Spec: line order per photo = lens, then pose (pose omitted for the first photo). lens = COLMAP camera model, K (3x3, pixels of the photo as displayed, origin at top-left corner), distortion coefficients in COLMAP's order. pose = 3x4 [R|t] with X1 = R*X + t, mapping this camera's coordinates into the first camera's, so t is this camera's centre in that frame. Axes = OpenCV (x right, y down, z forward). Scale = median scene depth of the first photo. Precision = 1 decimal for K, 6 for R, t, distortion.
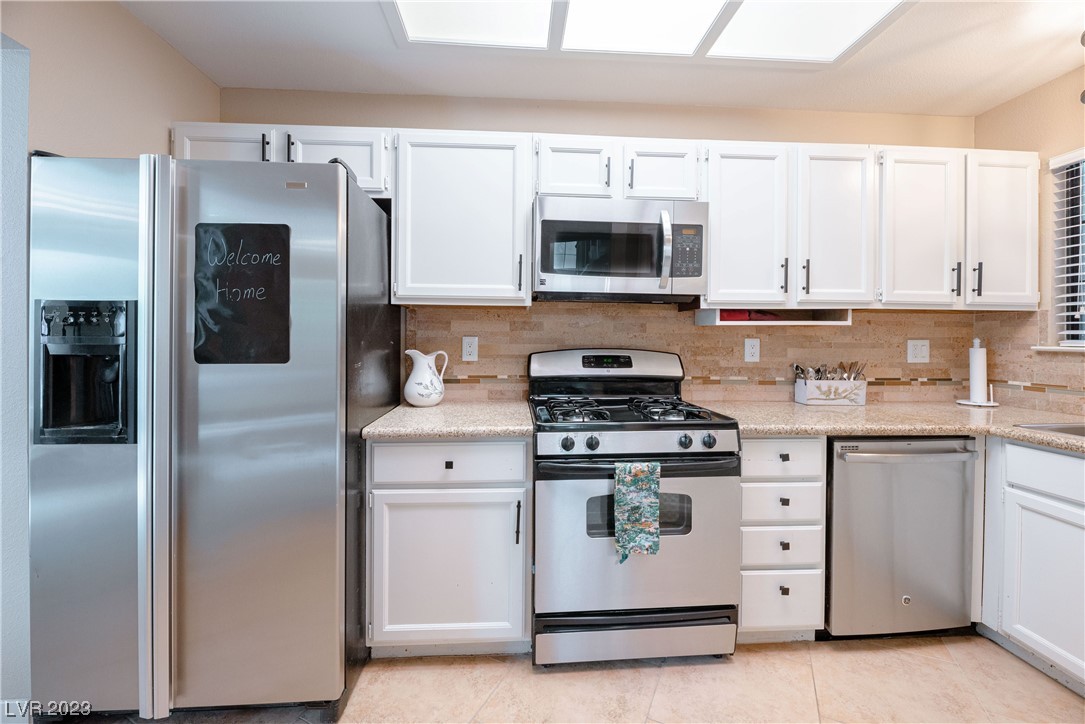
lens RADIAL K [[451.1, 0, 532.7], [0, 451.1, 340.3], [0, 0, 1]] dist [0.003562, -0.001313]
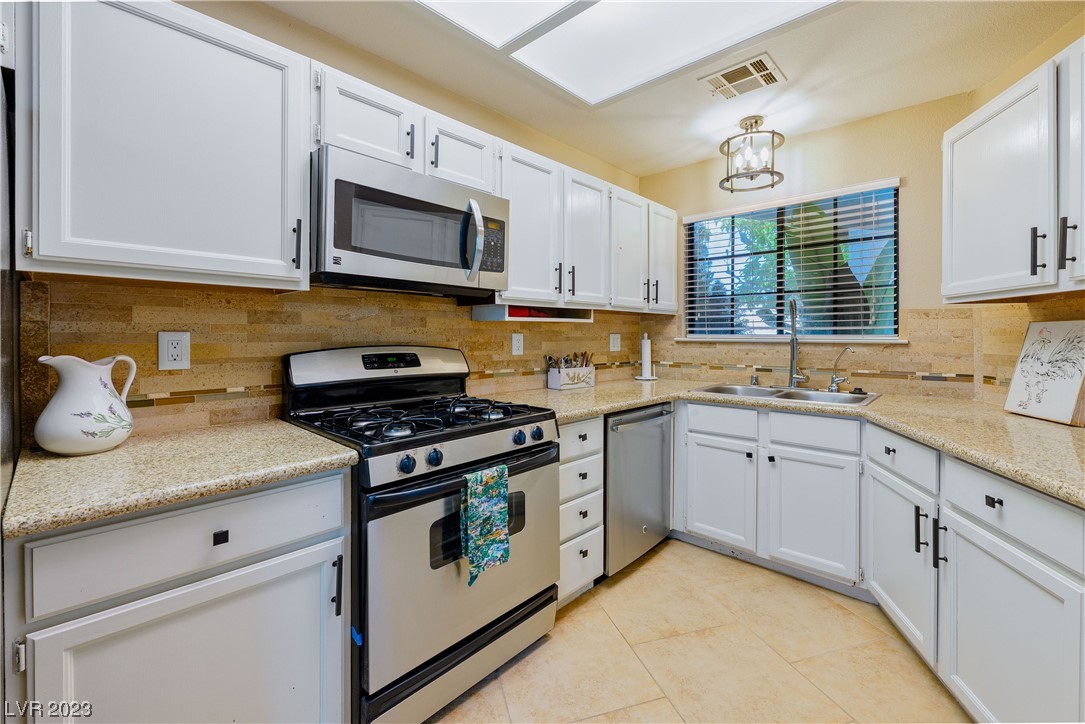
lens RADIAL K [[451.1, 0, 546.7], [0, 451.1, 335.4], [0, 0, 1]] dist [0.003562, -0.001313]
pose [[0.718162, -0.006151, 0.695849, -0.258665], [0.004072, 0.999981, 0.004638, -0.004740], [-0.695864, -0.000497, 0.718173, 0.206279]]
